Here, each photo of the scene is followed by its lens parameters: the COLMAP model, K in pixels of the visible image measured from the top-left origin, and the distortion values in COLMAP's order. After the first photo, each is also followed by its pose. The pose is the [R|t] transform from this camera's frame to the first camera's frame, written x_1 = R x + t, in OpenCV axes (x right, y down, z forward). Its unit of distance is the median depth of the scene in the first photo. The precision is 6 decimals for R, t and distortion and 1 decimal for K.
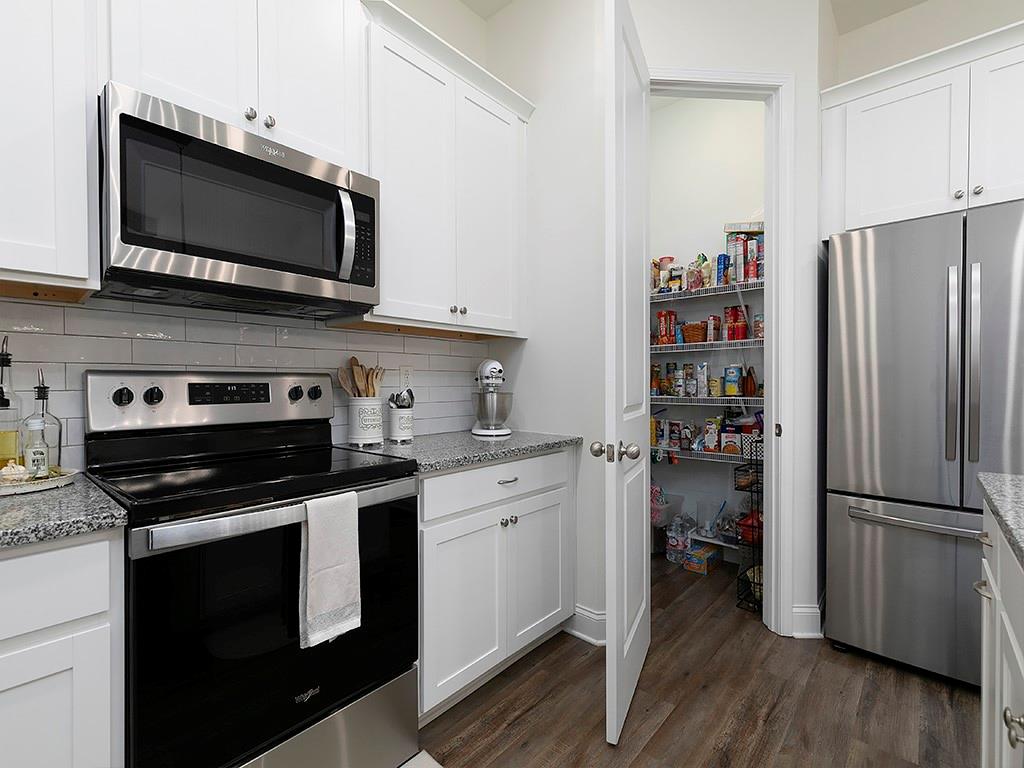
lens RADIAL K [[482.0, 0, 482.9], [0, 482.0, 364.6], [0, 0, 1]] dist [0.005529, 0.003905]
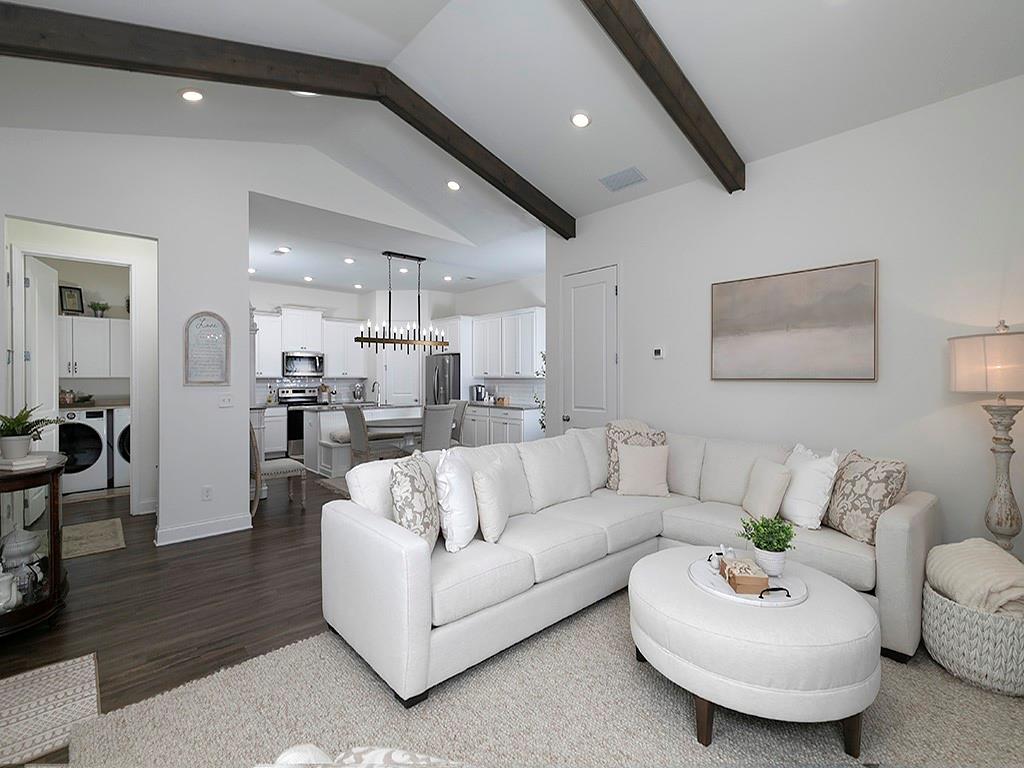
lens RADIAL K [[482.0, 0, 480.5], [0, 482.0, 372.4], [0, 0, 1]] dist [0.005529, 0.003905]
pose [[0.993691, 0.000358, -0.112154, 2.463020], [0.001365, 0.999882, 0.015285, -0.272167], [0.112146, -0.015342, 0.993573, -4.829736]]
